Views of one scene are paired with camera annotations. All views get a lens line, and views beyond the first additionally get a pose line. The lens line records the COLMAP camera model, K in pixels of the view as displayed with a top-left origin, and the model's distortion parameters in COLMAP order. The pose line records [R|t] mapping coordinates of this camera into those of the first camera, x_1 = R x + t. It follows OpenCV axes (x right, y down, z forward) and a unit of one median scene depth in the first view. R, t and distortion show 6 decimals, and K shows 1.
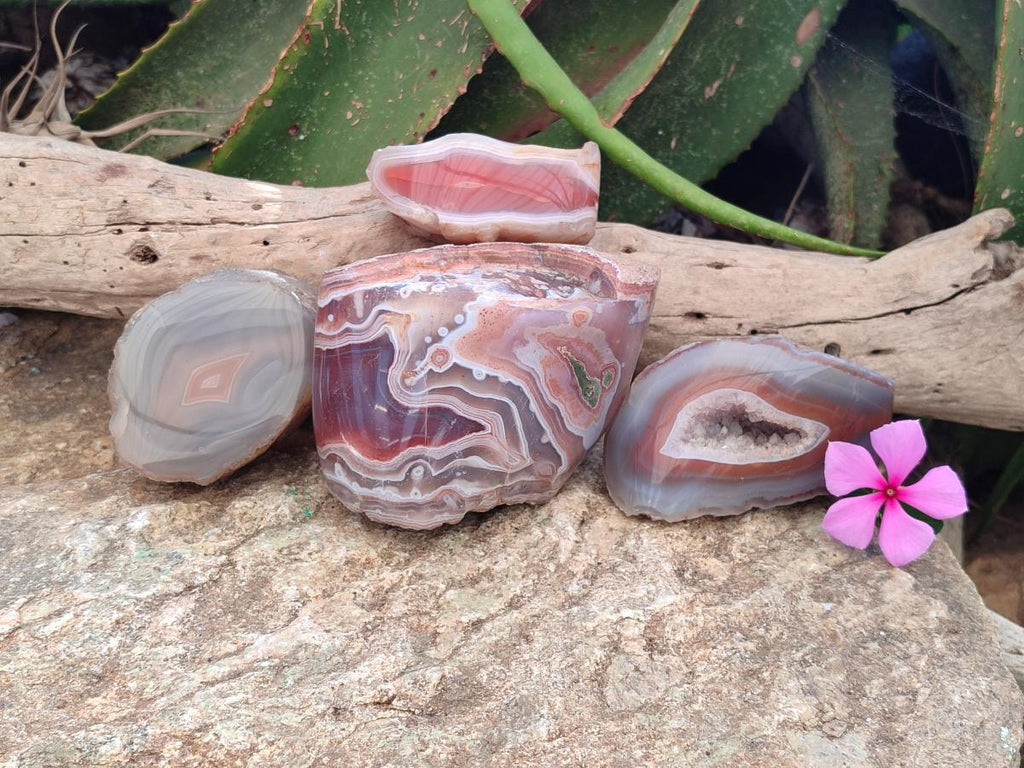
lens RADIAL K [[1558.8, 0, 516.6], [0, 1558.8, 380.5], [0, 0, 1]] dist [0.274067, -1.642501]
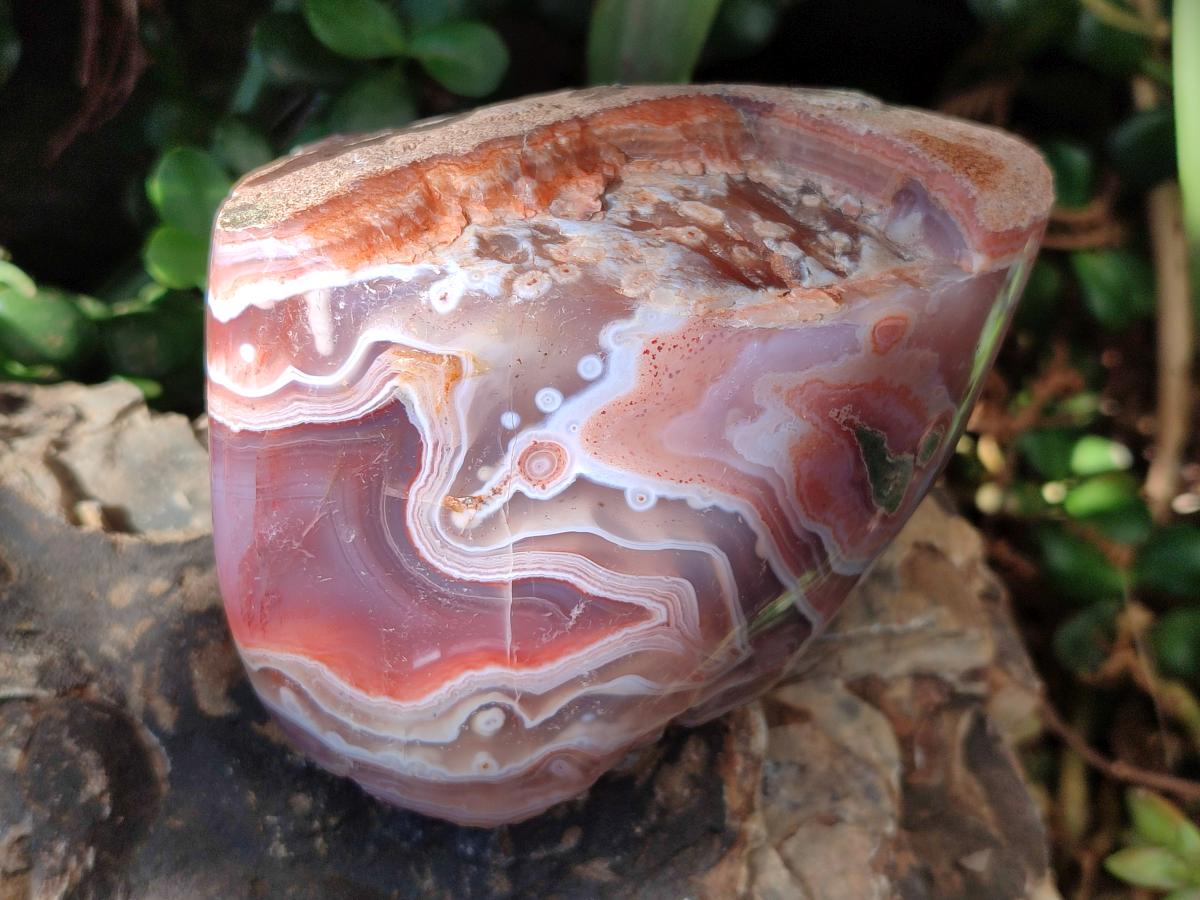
lens RADIAL K [[1826.8, 0, 605.3], [0, 1826.8, 445.9], [0, 0, 1]] dist [0.274067, -1.642501]
pose [[0.996066, -0.037729, 0.080182, -0.069092], [0.013485, 0.958830, 0.283661, -0.146794], [-0.087584, -0.281463, 0.955567, 0.560550]]
